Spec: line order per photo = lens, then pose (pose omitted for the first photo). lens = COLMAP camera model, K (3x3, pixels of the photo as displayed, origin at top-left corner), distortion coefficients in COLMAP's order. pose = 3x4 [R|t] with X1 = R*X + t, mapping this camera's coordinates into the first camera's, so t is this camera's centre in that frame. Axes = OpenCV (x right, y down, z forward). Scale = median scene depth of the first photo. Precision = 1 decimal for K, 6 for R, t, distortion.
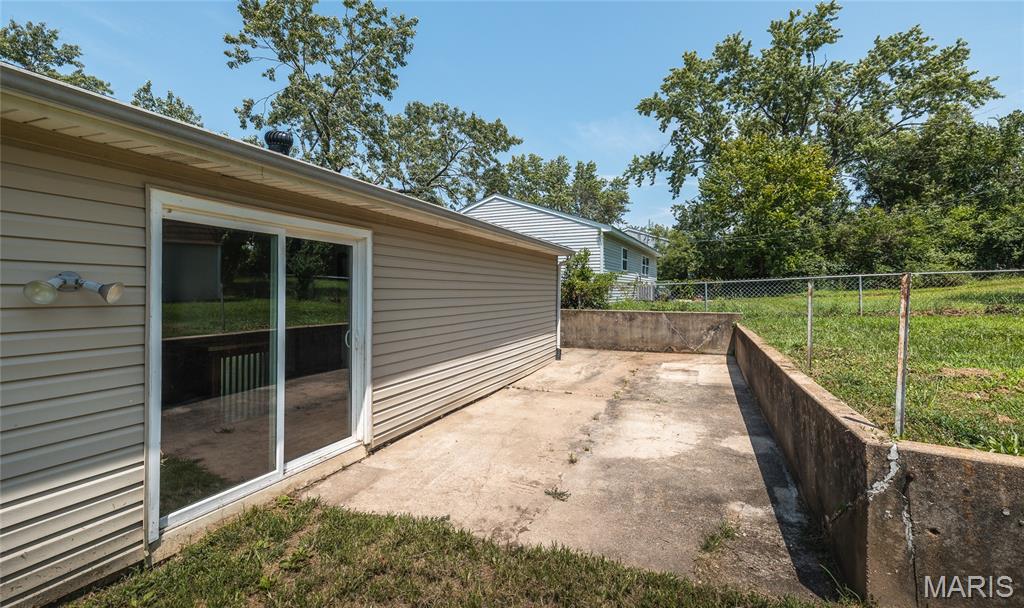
lens RADIAL K [[440.4, 0, 510.7], [0, 440.4, 284.4], [0, 0, 1]] dist [-0.001597, -0.000208]
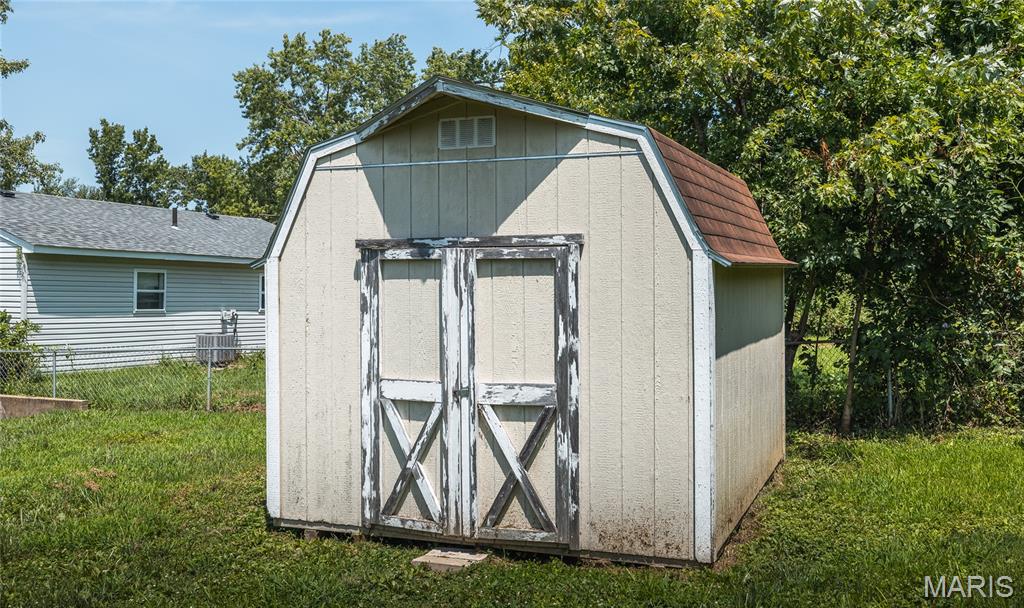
lens RADIAL K [[1003.8, 0, 512.0], [0, 1003.8, 304.0], [0, 0, 1]] dist [-0.000613, -0.000904]
pose [[0.999978, 0.006010, 0.002838, 1.052396], [-0.006078, 0.999680, 0.024553, -0.106988], [-0.002690, -0.024569, 0.999695, -0.435636]]
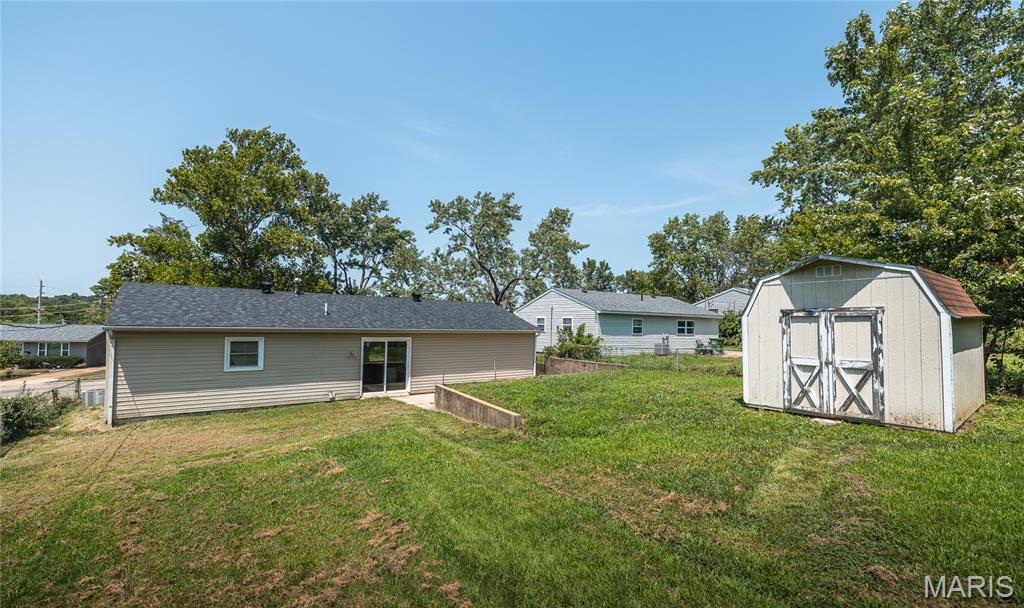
lens RADIAL K [[438.8, 0, 512.1], [0, 438.8, 313.8], [0, 0, 1]] dist [-0.000591, -0.000102]
pose [[0.862313, -0.003203, -0.506366, 0.942785], [-0.004999, 0.999877, -0.014837, -0.108702], [0.506352, 0.015325, 0.862191, -0.738676]]
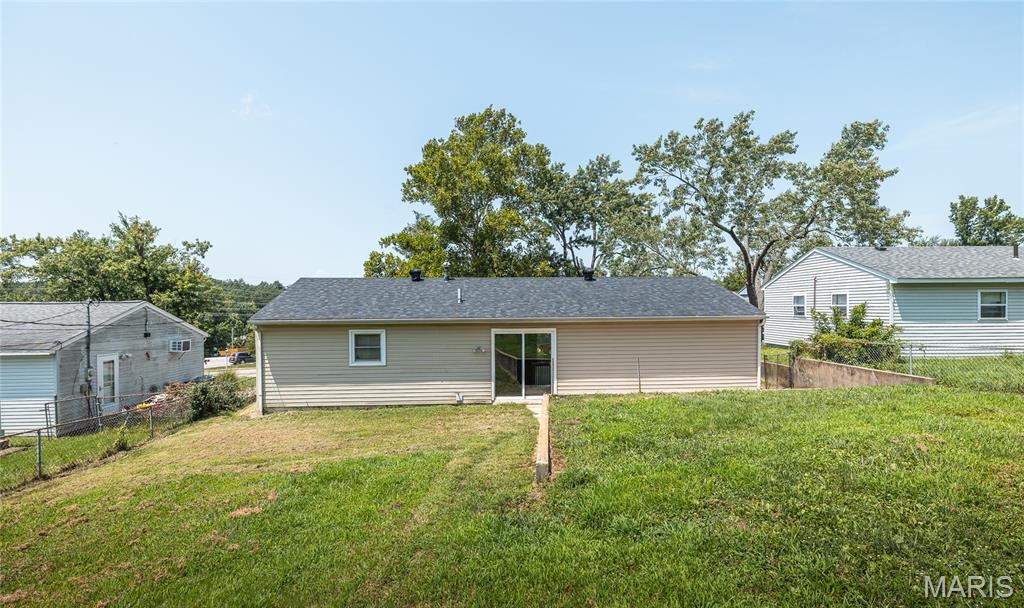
lens RADIAL K [[509.2, 0, 509.2], [0, 509.2, 307.3], [0, 0, 1]] dist [-0.000554, 0.000022]
pose [[0.440587, -0.010543, -0.897648, 1.030540], [0.024930, 0.999689, 0.000494, -0.107293], [0.897364, -0.022596, 0.440713, -0.311243]]
